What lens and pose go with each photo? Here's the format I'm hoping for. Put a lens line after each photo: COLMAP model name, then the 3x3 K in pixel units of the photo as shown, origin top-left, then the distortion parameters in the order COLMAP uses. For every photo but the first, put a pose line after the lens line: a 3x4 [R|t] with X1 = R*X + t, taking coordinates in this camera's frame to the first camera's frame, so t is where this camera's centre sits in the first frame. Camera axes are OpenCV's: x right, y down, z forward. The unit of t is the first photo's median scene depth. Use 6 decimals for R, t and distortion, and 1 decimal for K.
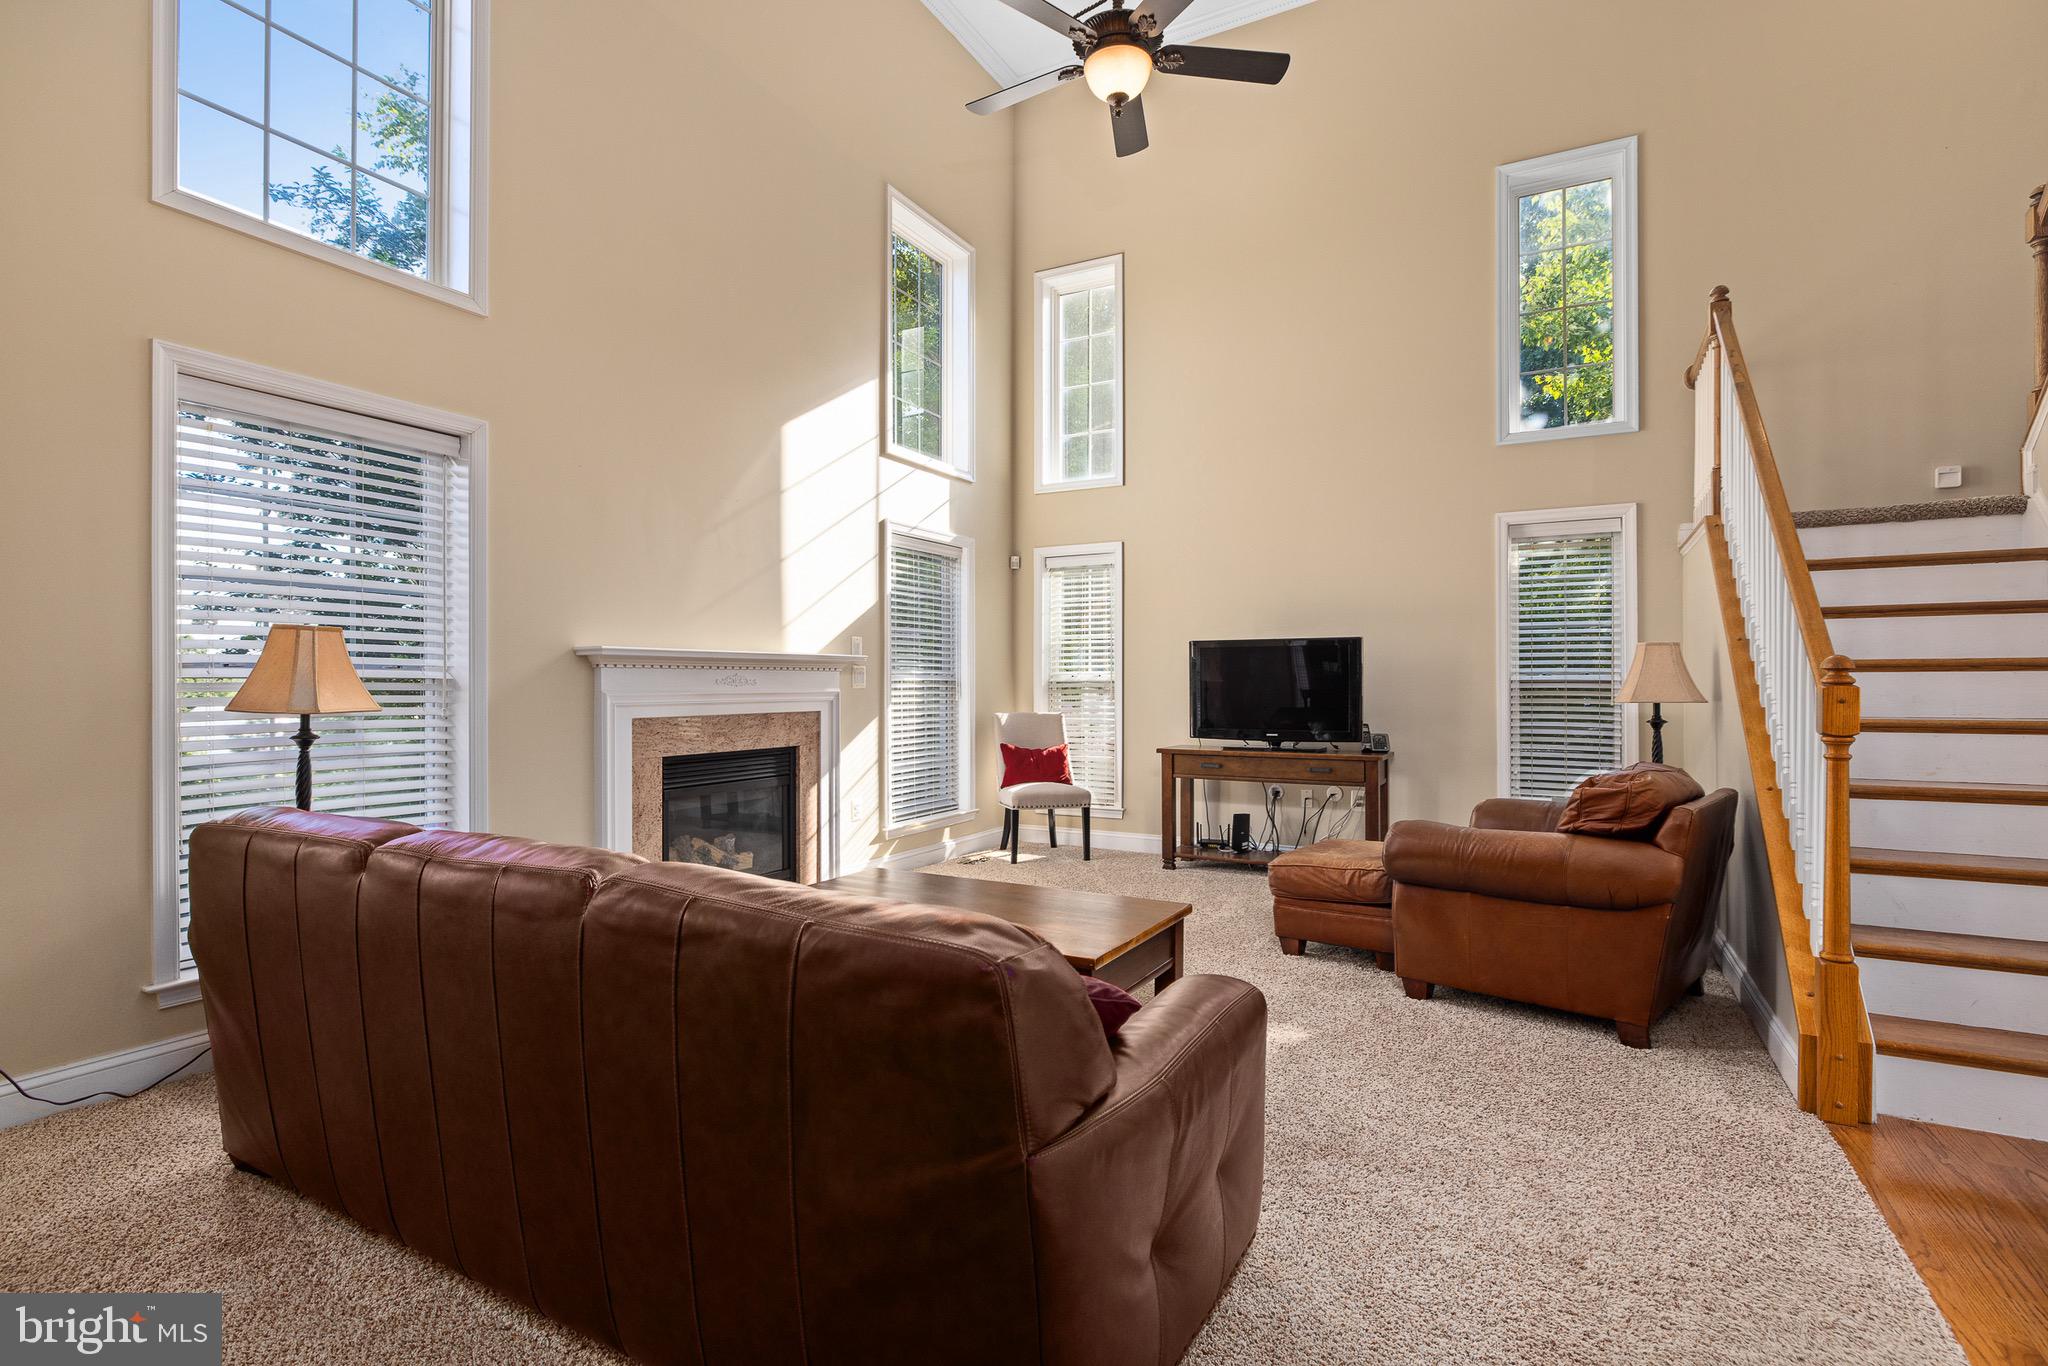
lens RADIAL K [[982.0, 0, 1011.9], [0, 982.0, 683.4], [0, 0, 1]] dist [-0.001037, 0.000318]
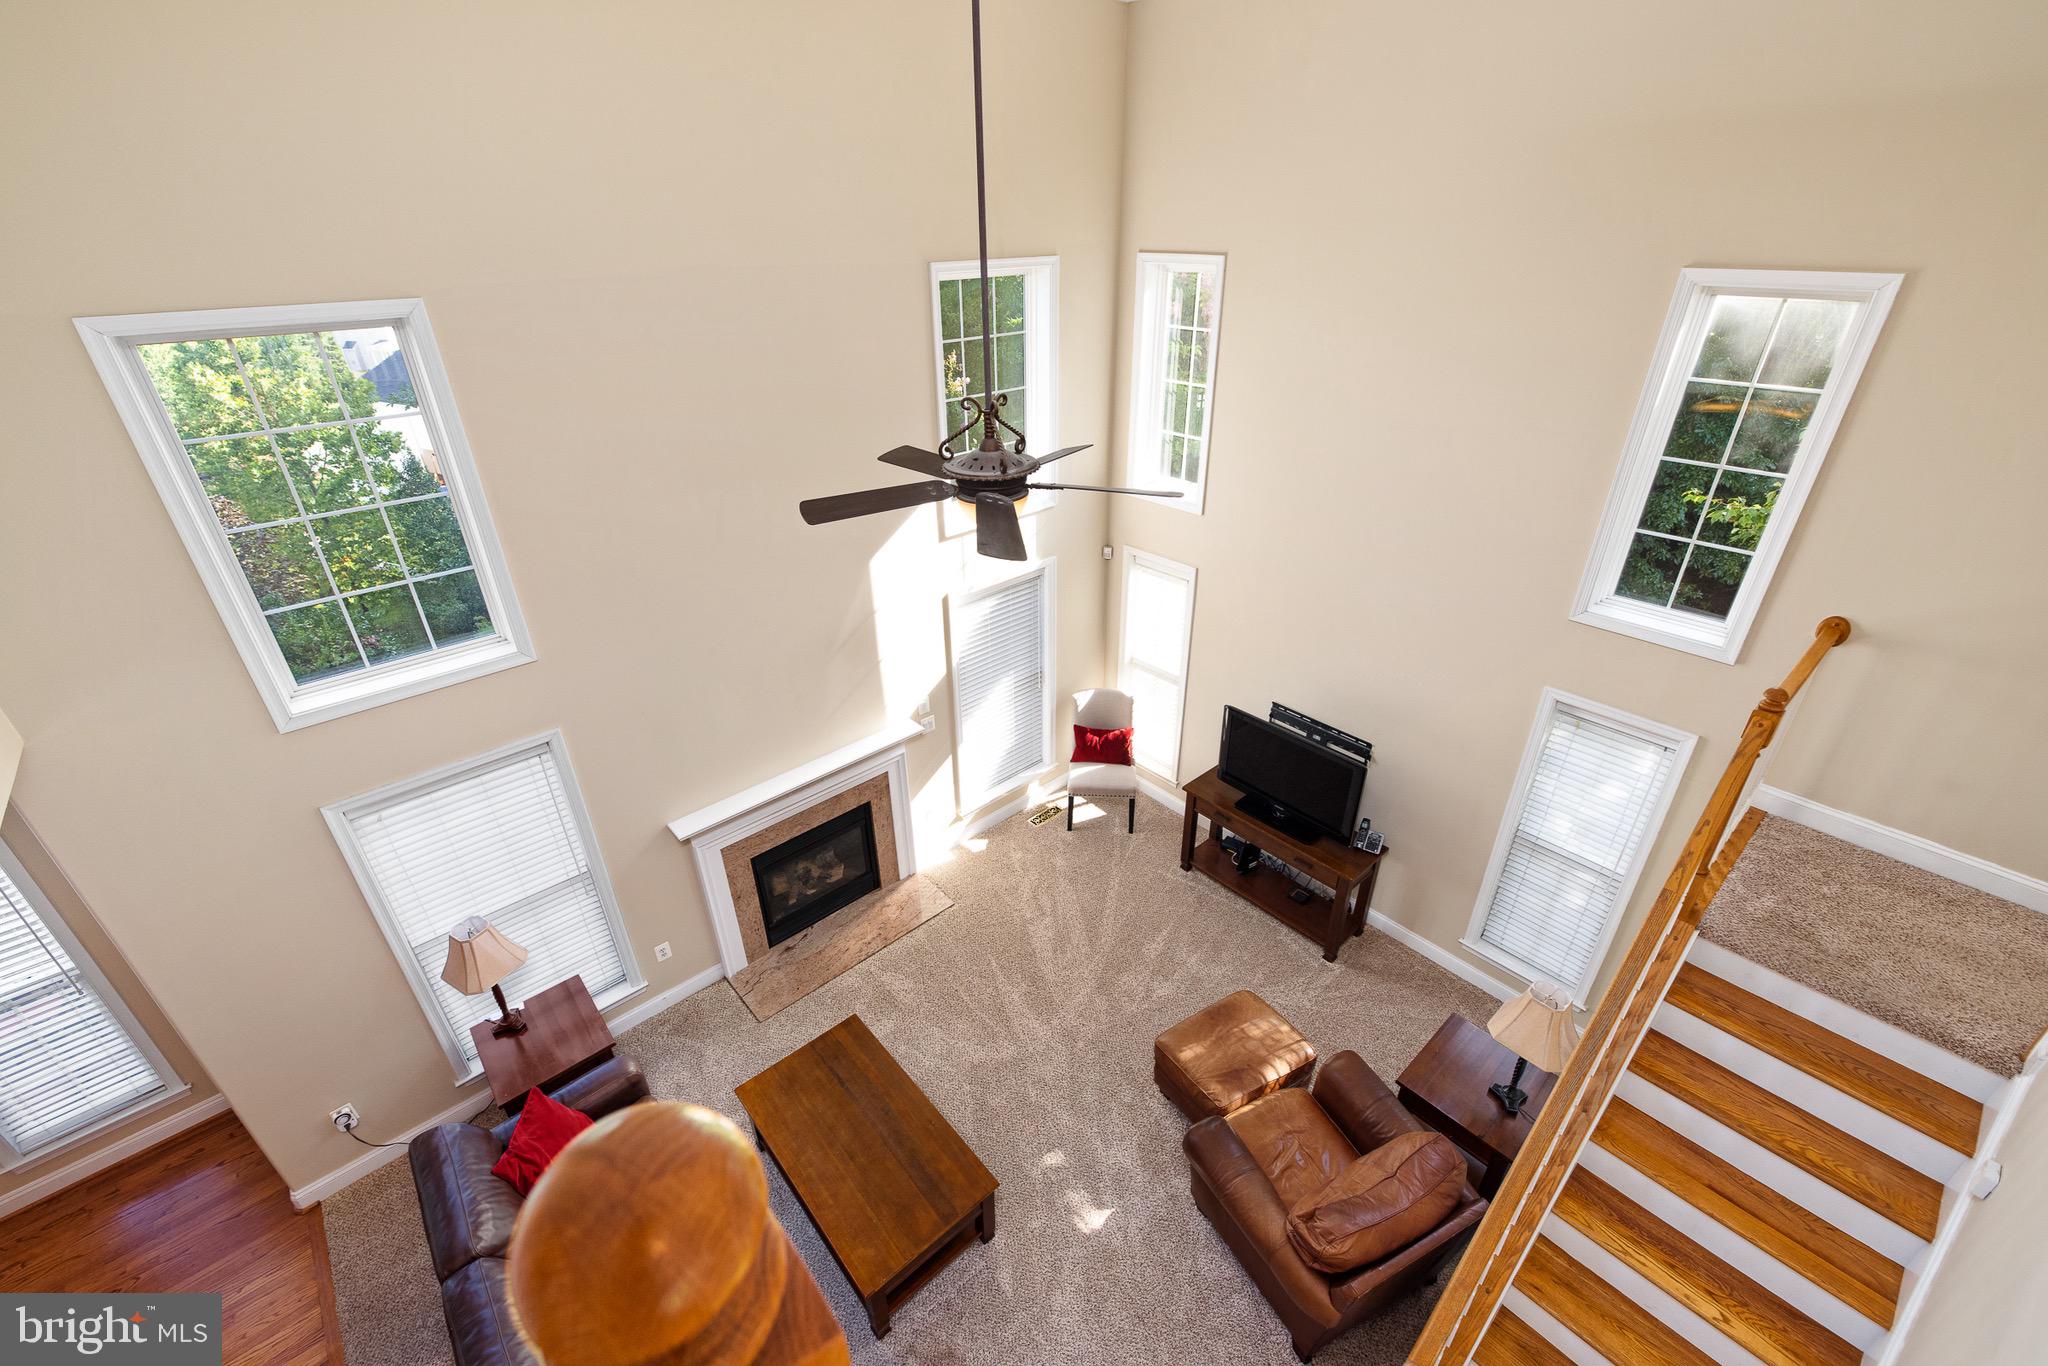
lens RADIAL K [[852.4, 0, 1013.4], [0, 852.4, 684.3], [0, 0, 1]] dist [-0.002435, 0.000173]
pose [[0.942526, 0.146222, -0.300439, 0.252801], [0.018937, 0.874340, 0.484945, -0.551899], [0.333596, -0.462762, 0.821319, 0.171479]]
